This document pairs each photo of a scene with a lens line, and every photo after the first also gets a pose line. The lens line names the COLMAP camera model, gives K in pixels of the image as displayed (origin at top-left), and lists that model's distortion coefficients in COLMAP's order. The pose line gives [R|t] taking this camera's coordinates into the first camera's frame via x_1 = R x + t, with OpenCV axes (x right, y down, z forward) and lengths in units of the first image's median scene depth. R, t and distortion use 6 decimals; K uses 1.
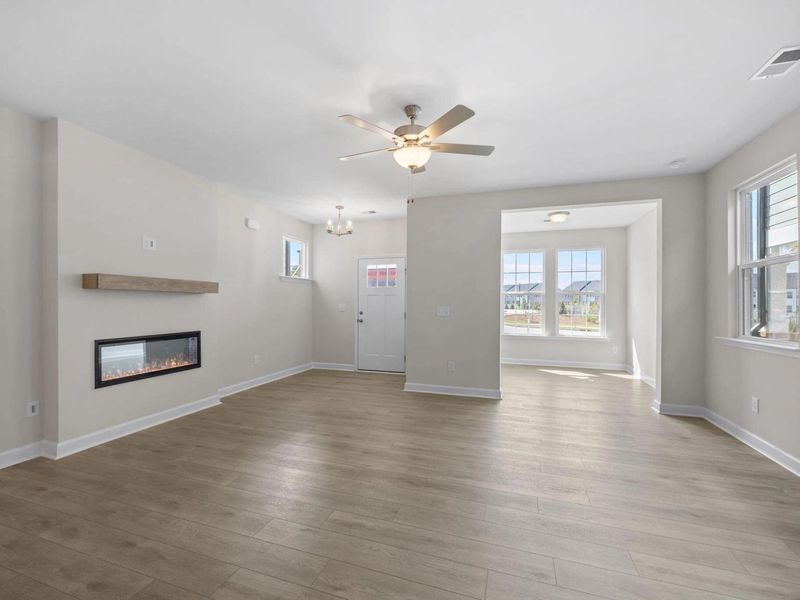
lens RADIAL K [[344.0, 0, 405.0], [0, 344.0, 302.6], [0, 0, 1]] dist [0.000177, -0.000826]
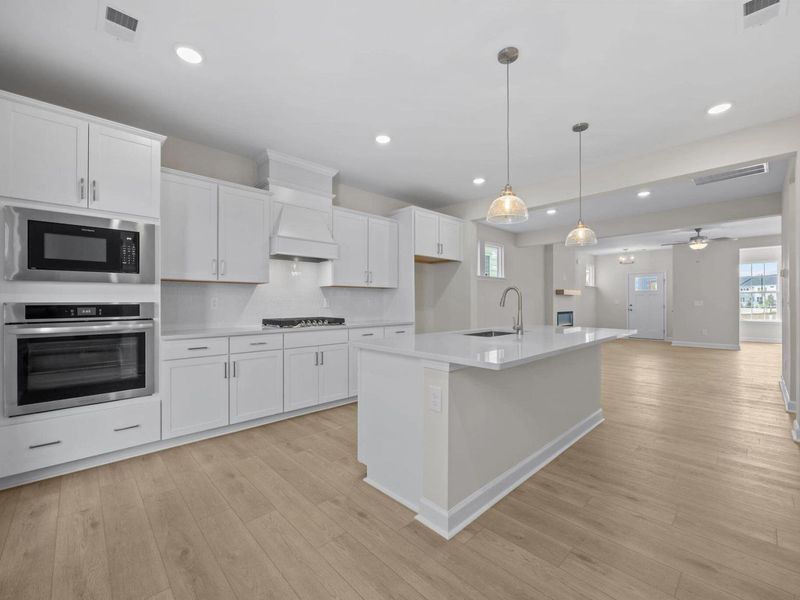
lens RADIAL K [[342.5, 0, 400.0], [0, 342.5, 300.0], [0, 0, 1]] dist [-0.001986, -0.000418]
pose [[0.879783, -0.007632, -0.475314, -0.534096], [0.004426, 0.999959, -0.007864, 0.020706], [0.475355, 0.004814, 0.879781, -1.741211]]
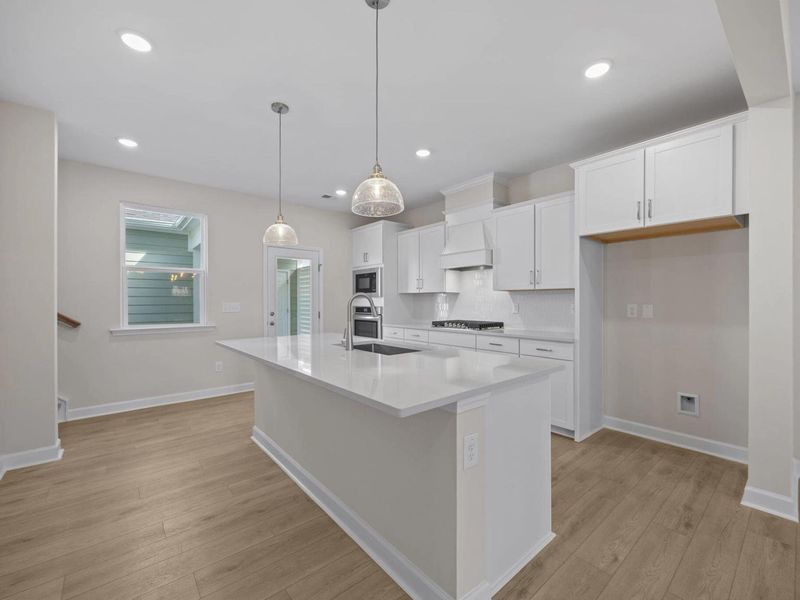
lens RADIAL K [[344.0, 0, 405.0], [0, 344.0, 302.6], [0, 0, 1]] dist [0.000177, -0.000826]
pose [[-0.526956, -0.000300, -0.849892, -0.192645], [0.000129, 1.000000, -0.000433, 0.003626], [0.849892, -0.000338, -0.526956, -0.596976]]
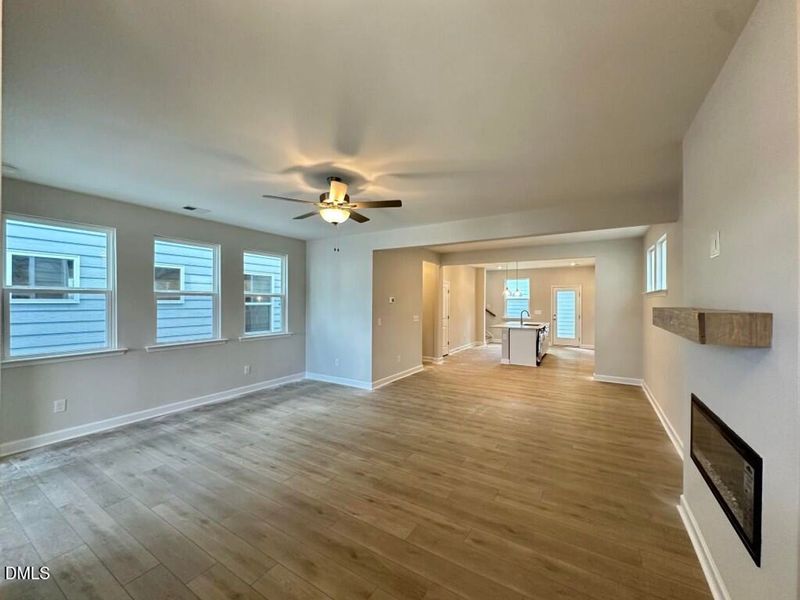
lens RADIAL K [[322.7, 0, 401.0], [0, 322.7, 299.9], [0, 0, 1]] dist [-0.001228, 0.000536]
pose [[-0.974014, -0.003995, 0.226453, -0.334915], [-0.005589, 0.999964, -0.006399, -0.068923], [-0.226419, -0.007498, -0.974001, 1.423285]]
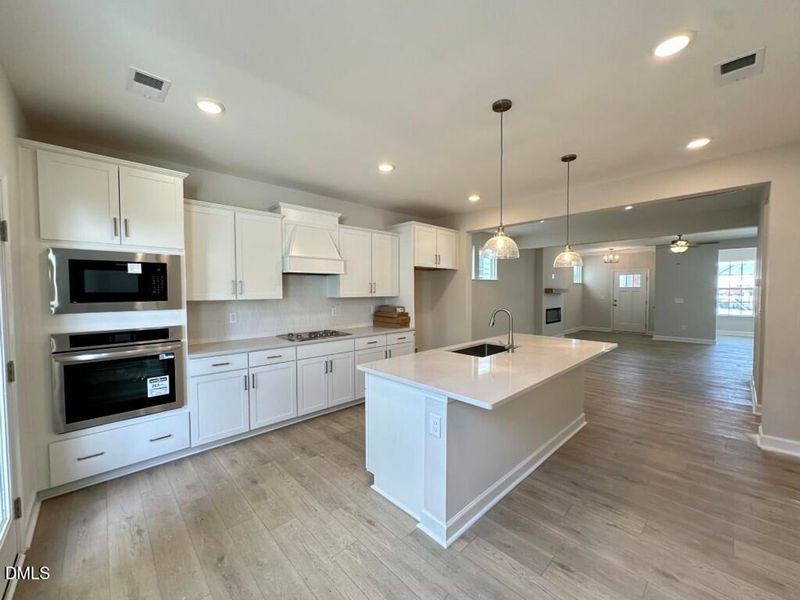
lens RADIAL K [[320.4, 0, 396.9], [0, 320.4, 299.7], [0, 0, 1]] dist [-0.000661, -0.000128]
pose [[0.876515, 0.007456, -0.481316, -0.528797], [0.007155, 0.999568, 0.028515, -0.055050], [0.481321, -0.028438, 0.876083, -1.764590]]
